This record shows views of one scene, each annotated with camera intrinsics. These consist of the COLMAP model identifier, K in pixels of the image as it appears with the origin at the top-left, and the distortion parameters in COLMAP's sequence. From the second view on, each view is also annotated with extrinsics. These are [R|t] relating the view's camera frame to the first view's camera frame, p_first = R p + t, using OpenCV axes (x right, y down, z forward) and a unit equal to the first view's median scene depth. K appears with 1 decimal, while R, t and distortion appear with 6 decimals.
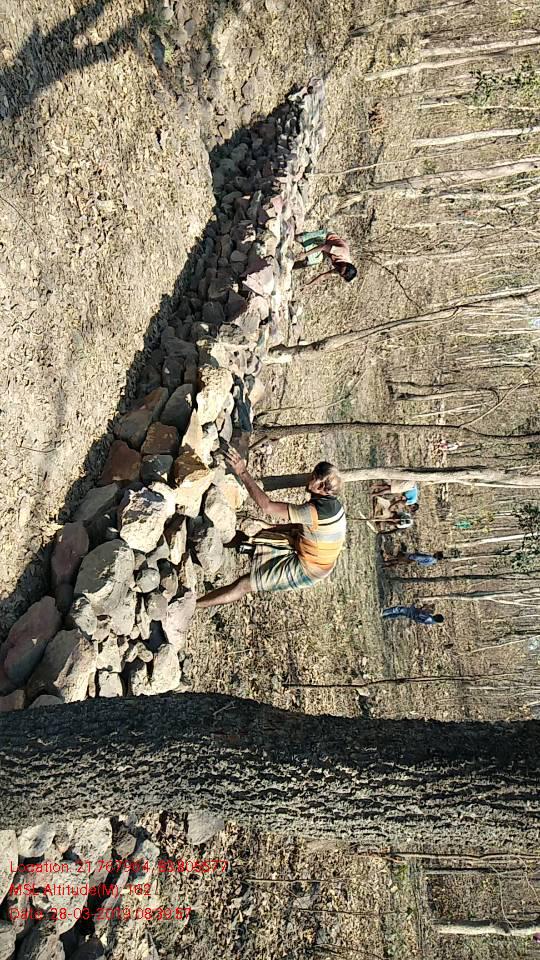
lens RADIAL K [[701.2, 0, 270.0], [0, 701.2, 480.0], [0, 0, 1]] dist [0.027896, -0.002389]
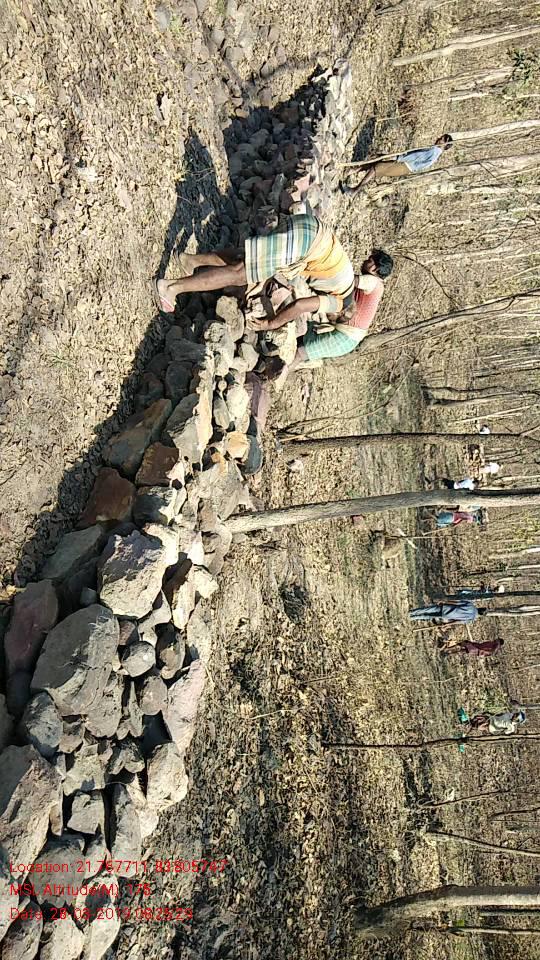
lens RADIAL K [[701.2, 0, 270.0], [0, 701.2, 480.0], [0, 0, 1]] dist [0.027896, -0.002389]
pose [[0.998685, -0.023979, -0.045317, 0.002010], [0.023314, 0.999613, -0.015154, -0.025007], [0.045663, 0.014078, 0.998858, 0.211886]]
